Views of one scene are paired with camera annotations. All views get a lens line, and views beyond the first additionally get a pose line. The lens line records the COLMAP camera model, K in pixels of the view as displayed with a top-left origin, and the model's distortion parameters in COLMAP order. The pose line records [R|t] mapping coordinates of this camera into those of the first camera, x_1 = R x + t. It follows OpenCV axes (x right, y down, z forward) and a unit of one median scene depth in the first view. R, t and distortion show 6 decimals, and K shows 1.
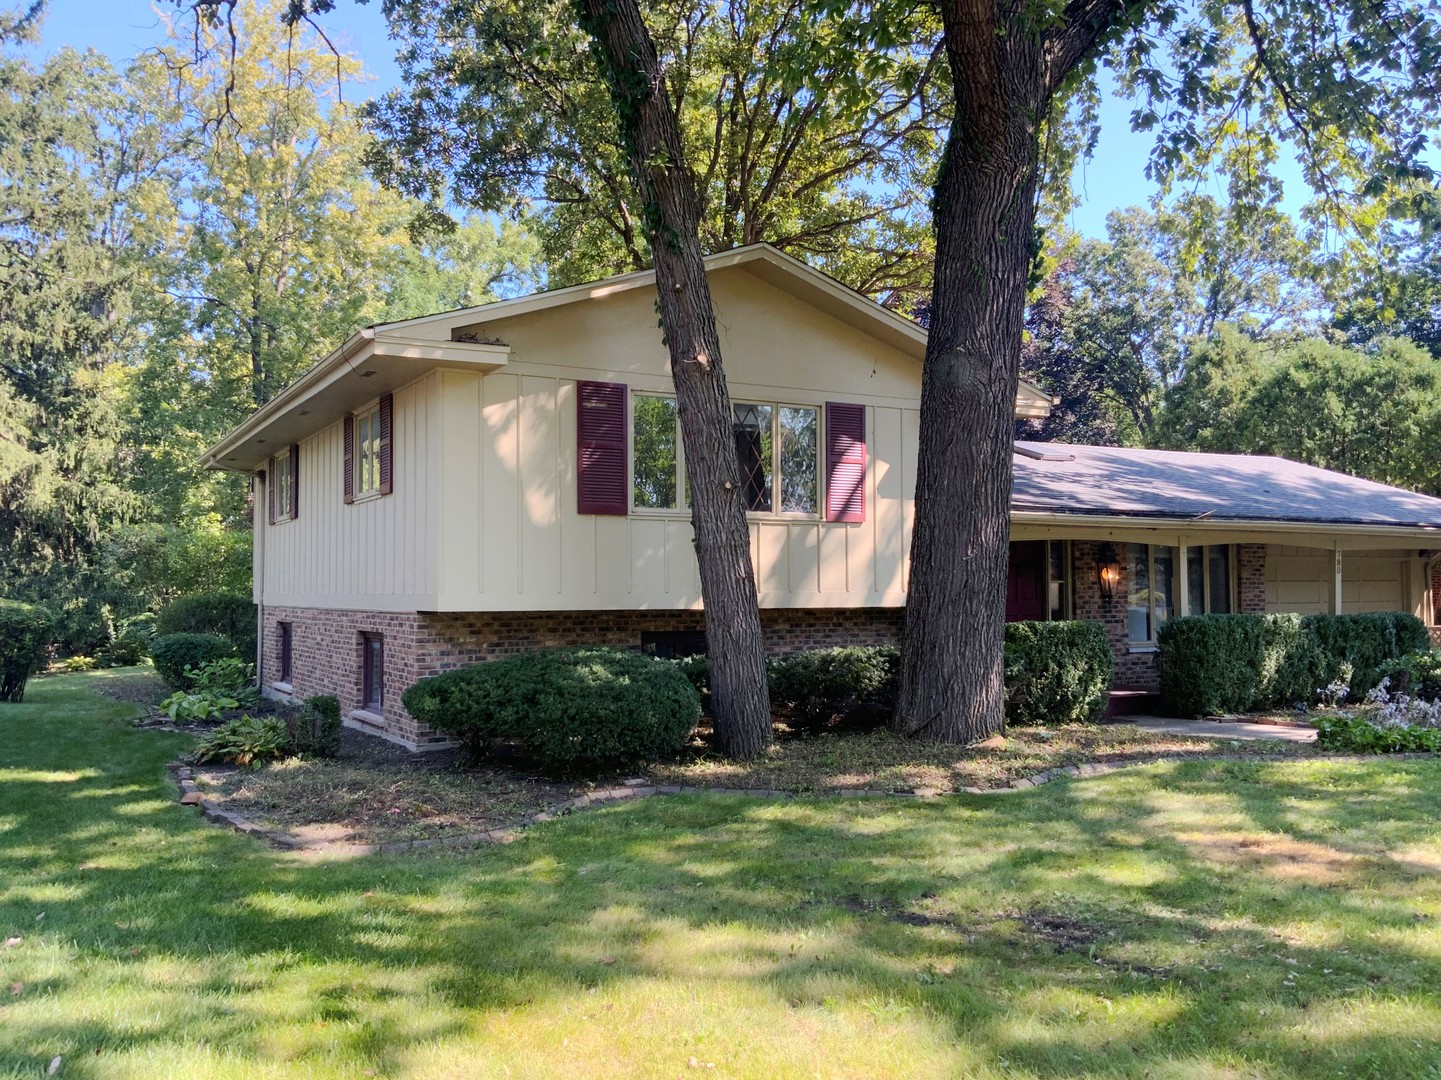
lens RADIAL K [[1232.1, 0, 714.7], [0, 1232.1, 538.6], [0, 0, 1]] dist [0.048515, -0.049162]
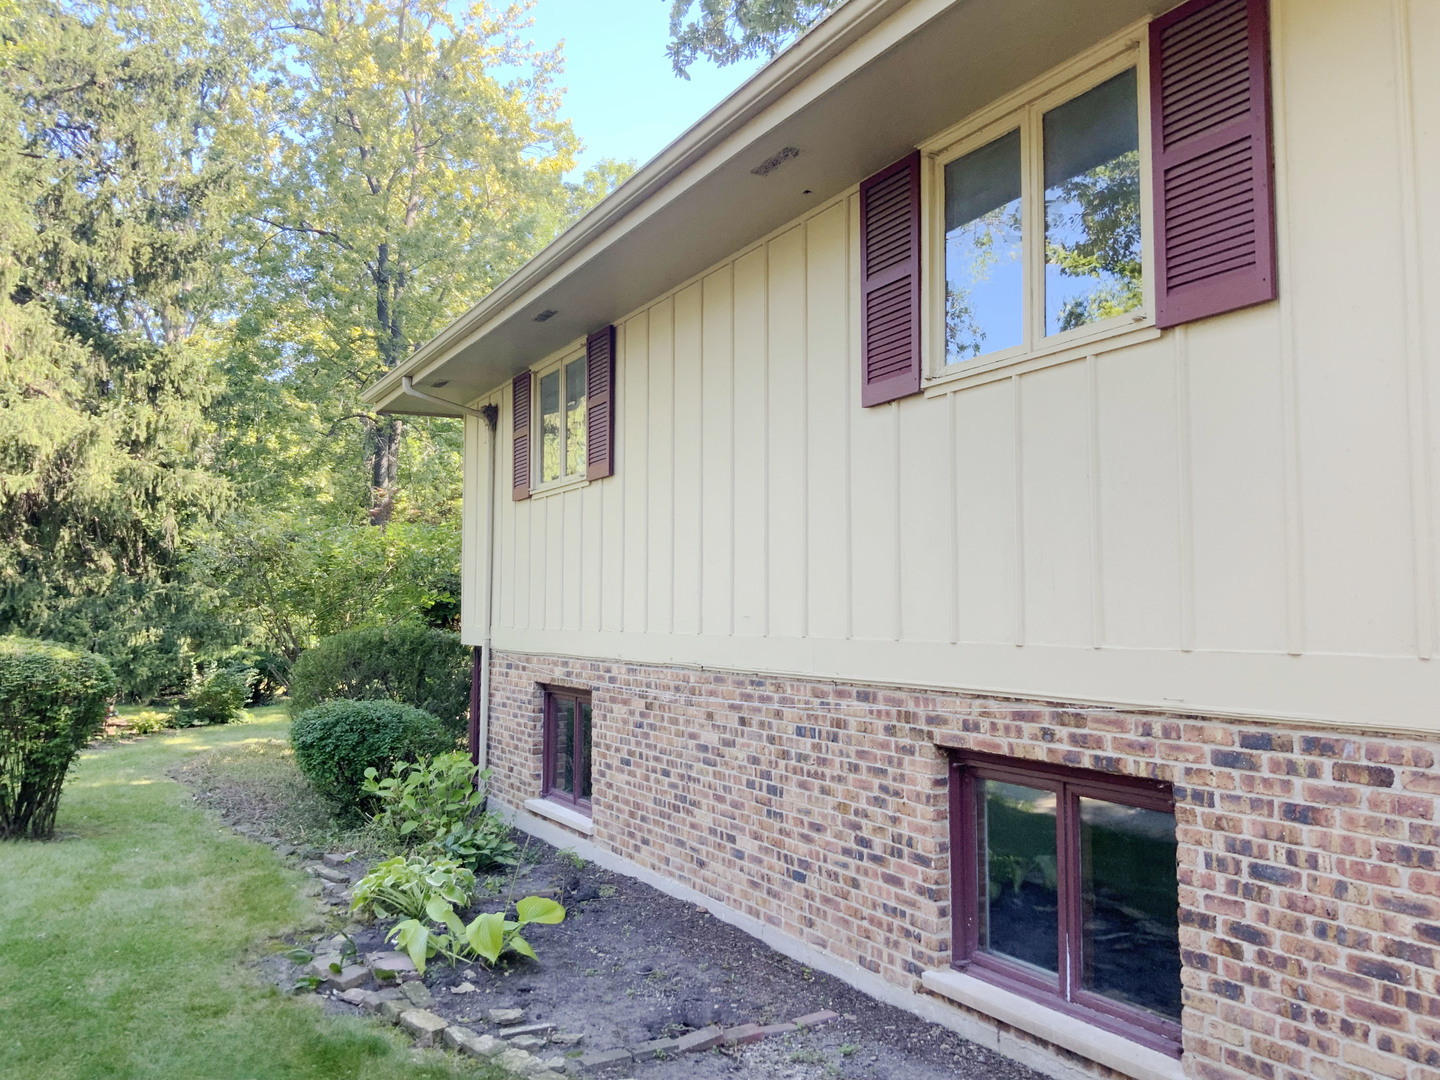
lens RADIAL K [[1231.3, 0, 723.4], [0, 1231.3, 540.4], [0, 0, 1]] dist [0.048515, -0.049162]
pose [[0.999487, 0.005031, -0.031638, -0.168632], [-0.005668, 0.999782, -0.020077, 0.010800], [0.031530, 0.020246, 0.999298, 0.315024]]
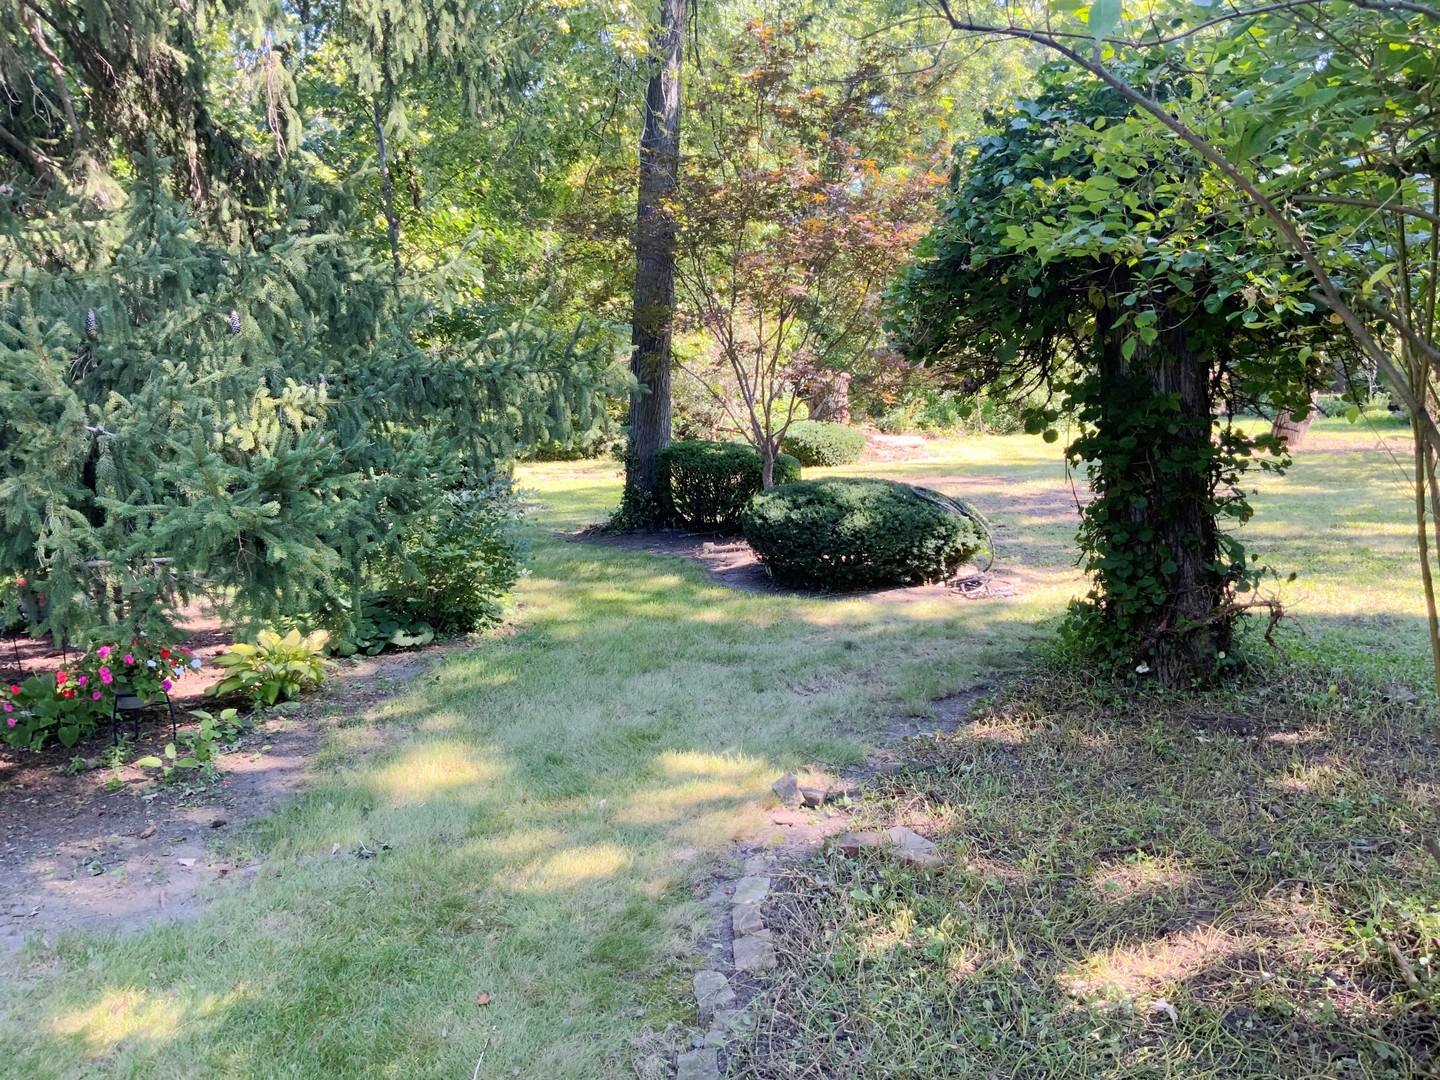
lens RADIAL K [[1231.3, 0, 724.1], [0, 1231.3, 540.3], [0, 0, 1]] dist [0.048515, -0.049162]
pose [[0.999180, -0.013490, -0.038179, -0.418102], [0.020159, 0.983439, 0.180117, 0.036733], [0.035117, -0.180739, 0.982904, 0.774930]]
